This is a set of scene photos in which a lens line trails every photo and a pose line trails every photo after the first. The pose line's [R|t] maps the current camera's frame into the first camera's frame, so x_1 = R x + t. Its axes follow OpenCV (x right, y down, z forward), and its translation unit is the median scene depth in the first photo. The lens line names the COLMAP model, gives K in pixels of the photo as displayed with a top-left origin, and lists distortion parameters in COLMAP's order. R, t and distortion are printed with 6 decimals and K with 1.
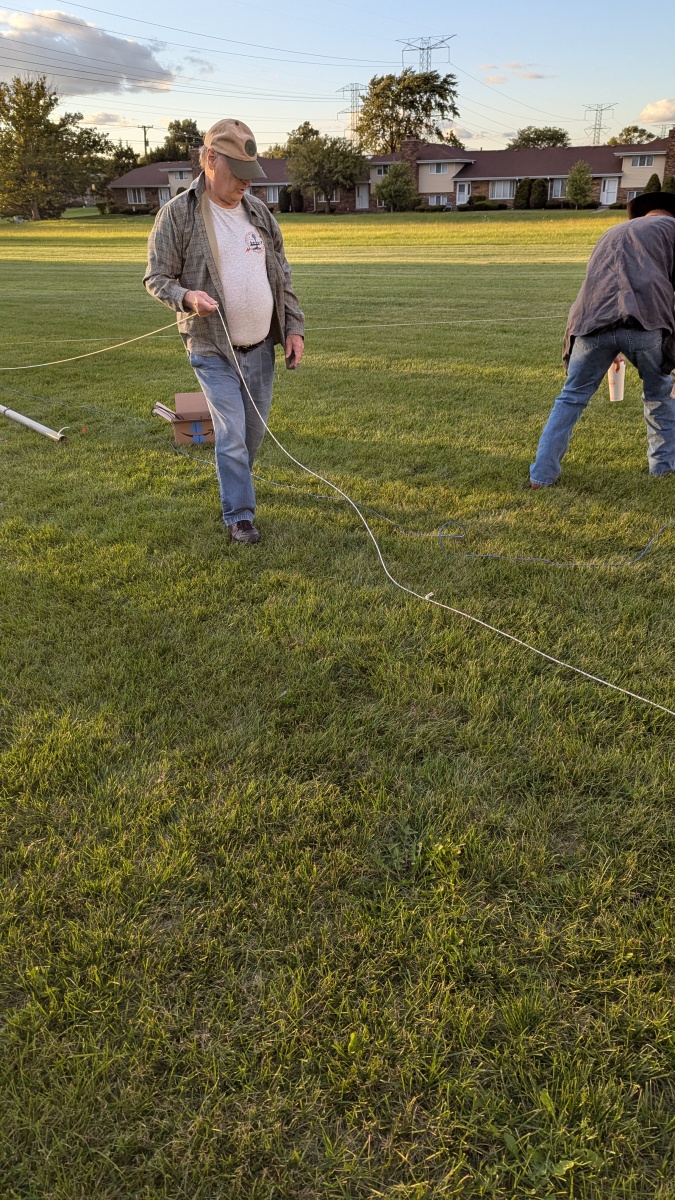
lens RADIAL K [[829.6, 0, 337.5], [0, 829.6, 600.0], [0, 0, 1]] dist [0.068475, -0.064146]
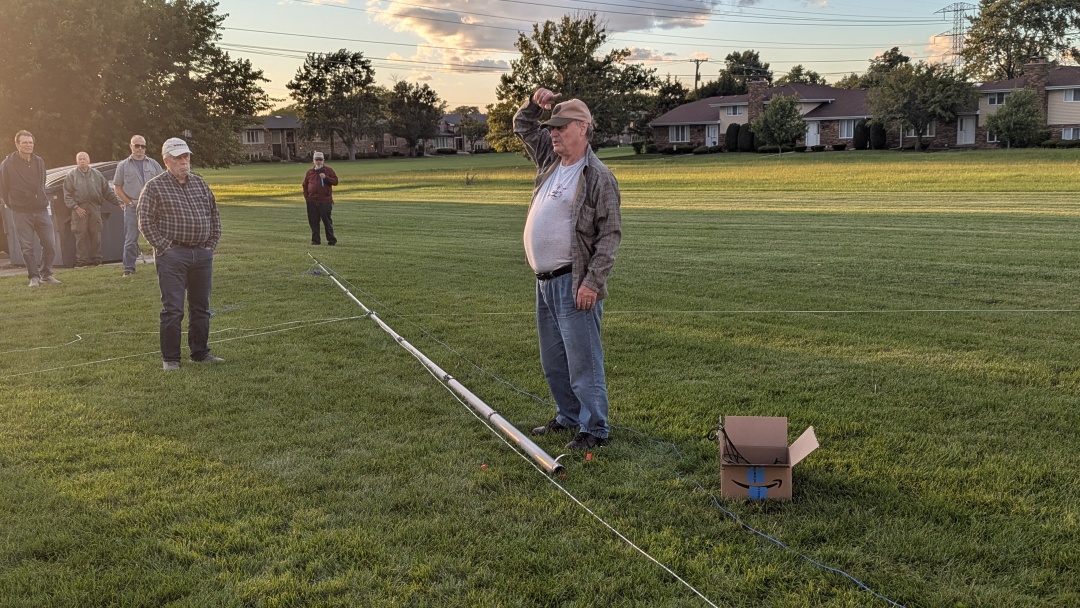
lens RADIAL K [[891.8, 0, 555.3], [0, 891.8, 301.0], [0, 0, 1]] dist [0.094513, -0.115039]
pose [[0.947838, 0.057589, -0.313508, -0.063439], [-0.132021, 0.966143, -0.221669, -0.097654], [0.290128, 0.251496, 0.923350, 0.165726]]
